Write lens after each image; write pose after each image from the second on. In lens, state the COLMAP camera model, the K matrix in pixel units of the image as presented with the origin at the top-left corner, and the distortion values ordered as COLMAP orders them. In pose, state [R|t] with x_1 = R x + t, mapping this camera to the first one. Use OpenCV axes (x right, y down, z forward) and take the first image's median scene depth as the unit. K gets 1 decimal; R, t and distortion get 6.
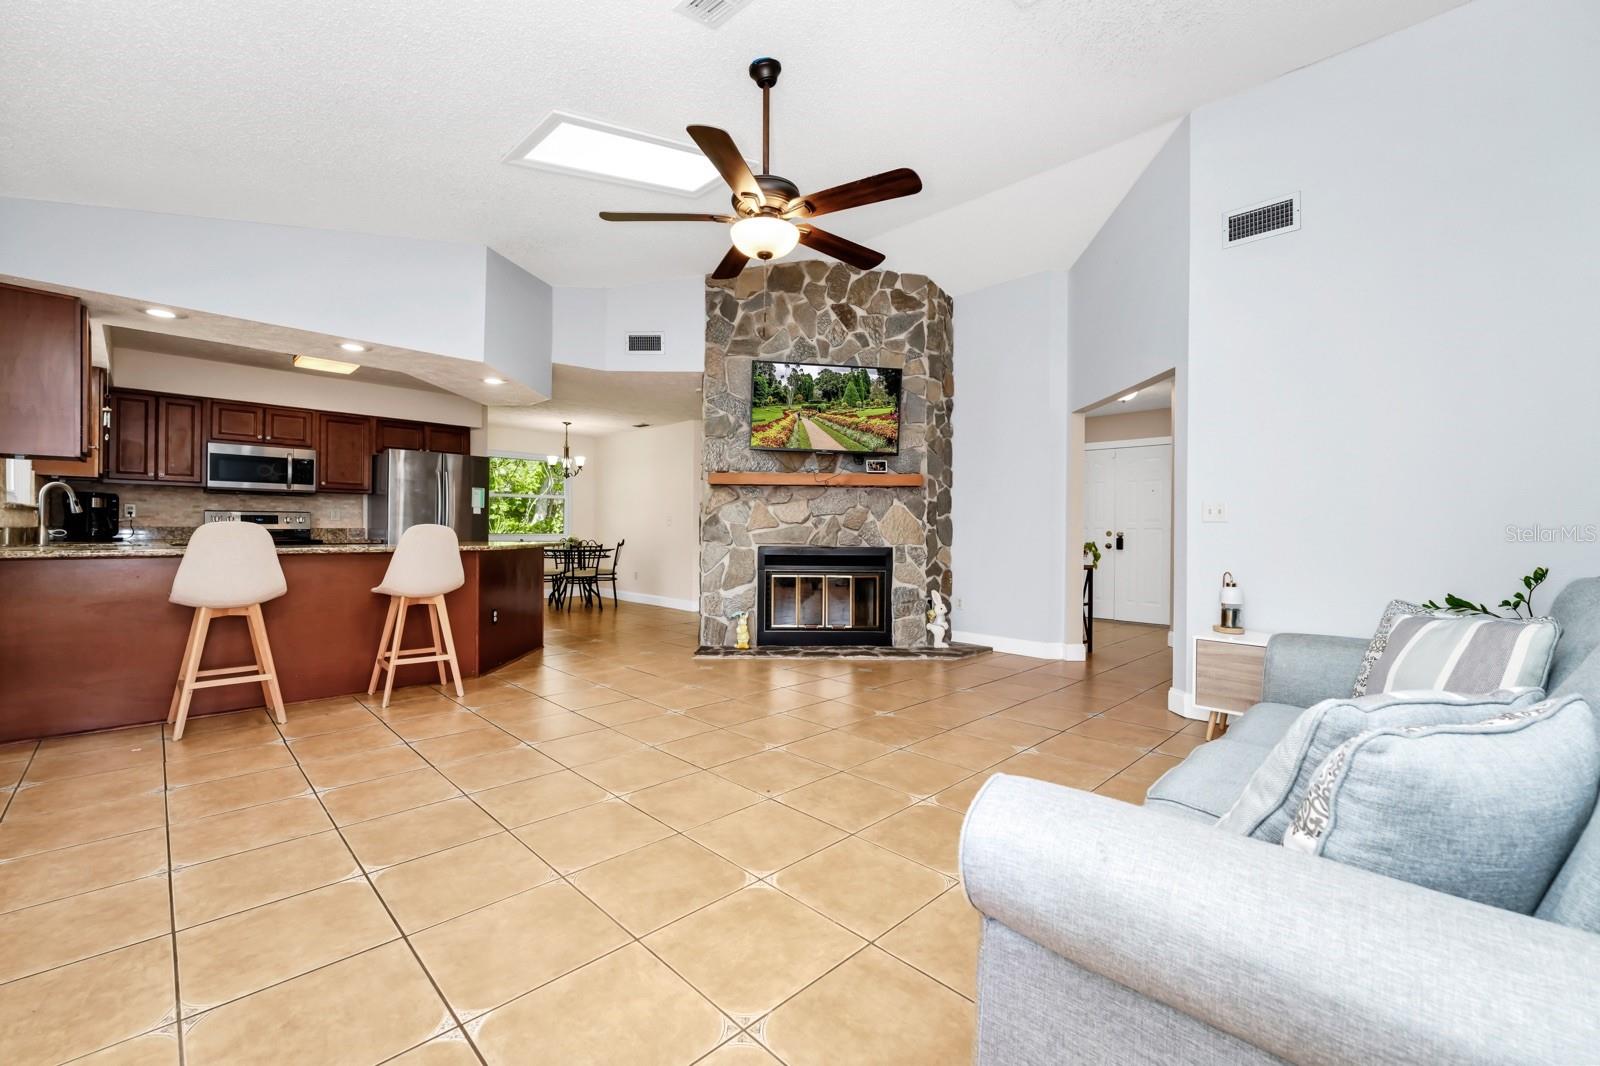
lens RADIAL K [[674.1, 0, 811.1], [0, 674.1, 525.9], [0, 0, 1]] dist [-0.005449, 0.000884]
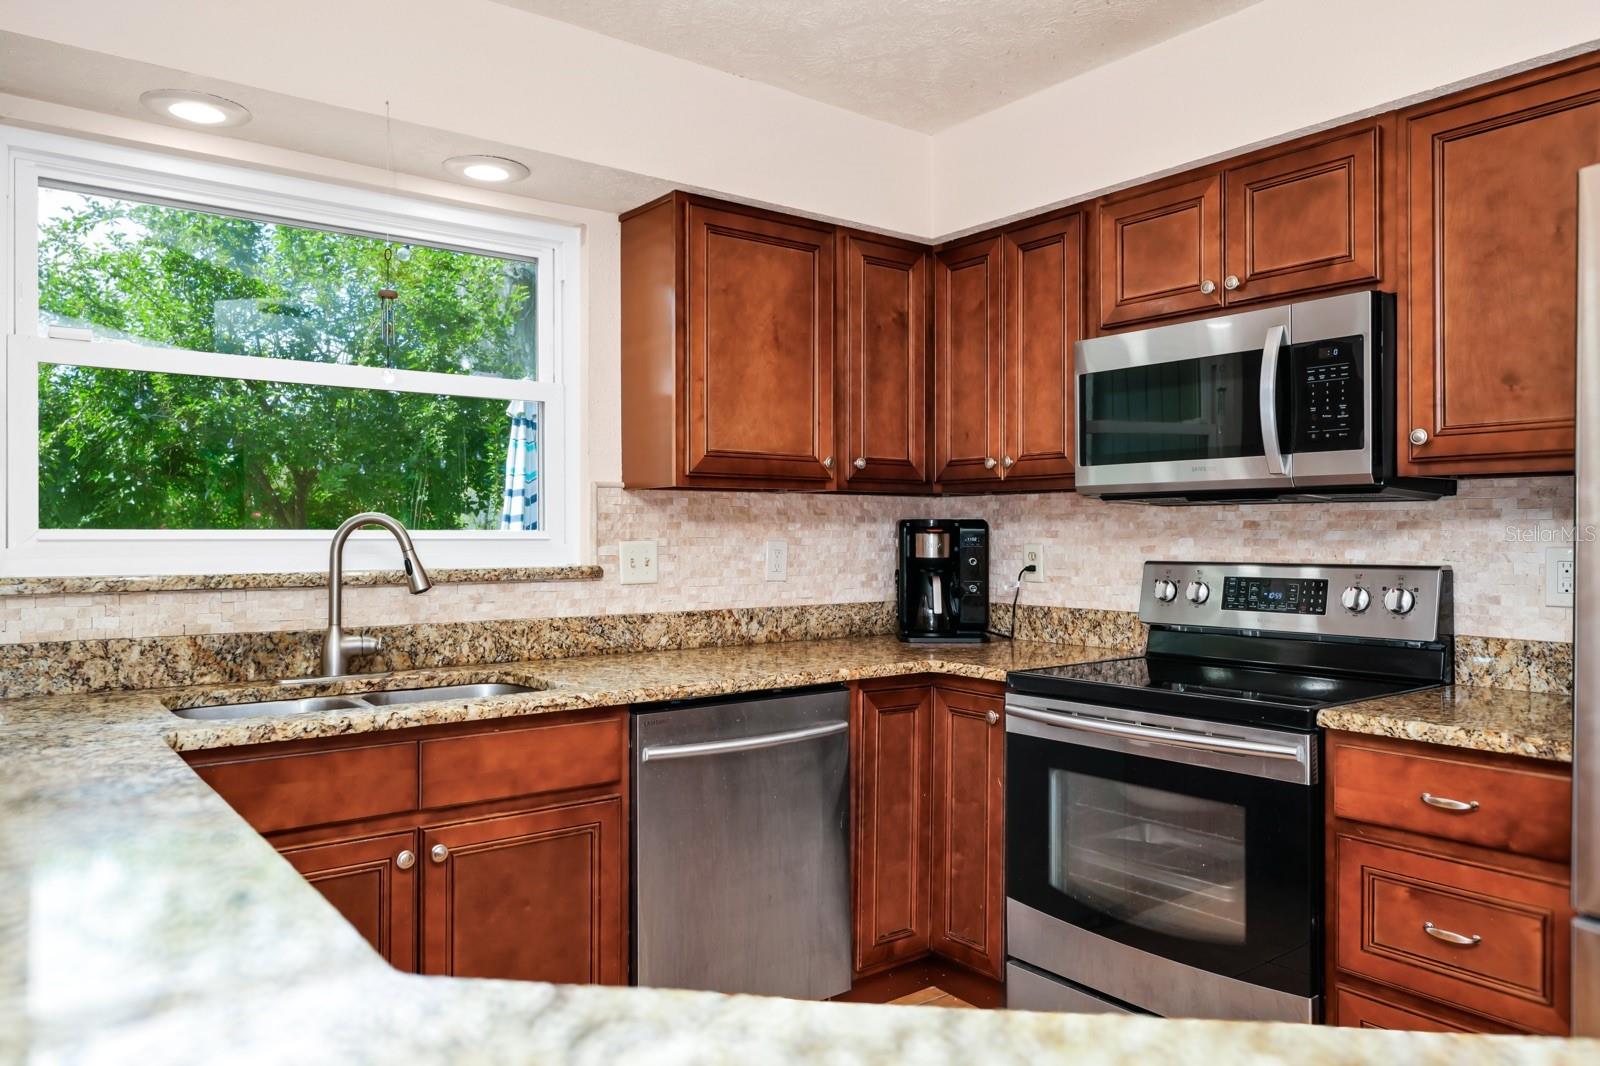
lens RADIAL K [[1119.7, 0, 790.7], [0, 1119.7, 533.8], [0, 0, 1]] dist [0.003038, -0.005072]
pose [[-0.147261, -0.011247, -0.989034, -0.362648], [0.004283, 0.999919, -0.012009, -0.030678], [0.989088, -0.006005, -0.147201, 0.901718]]
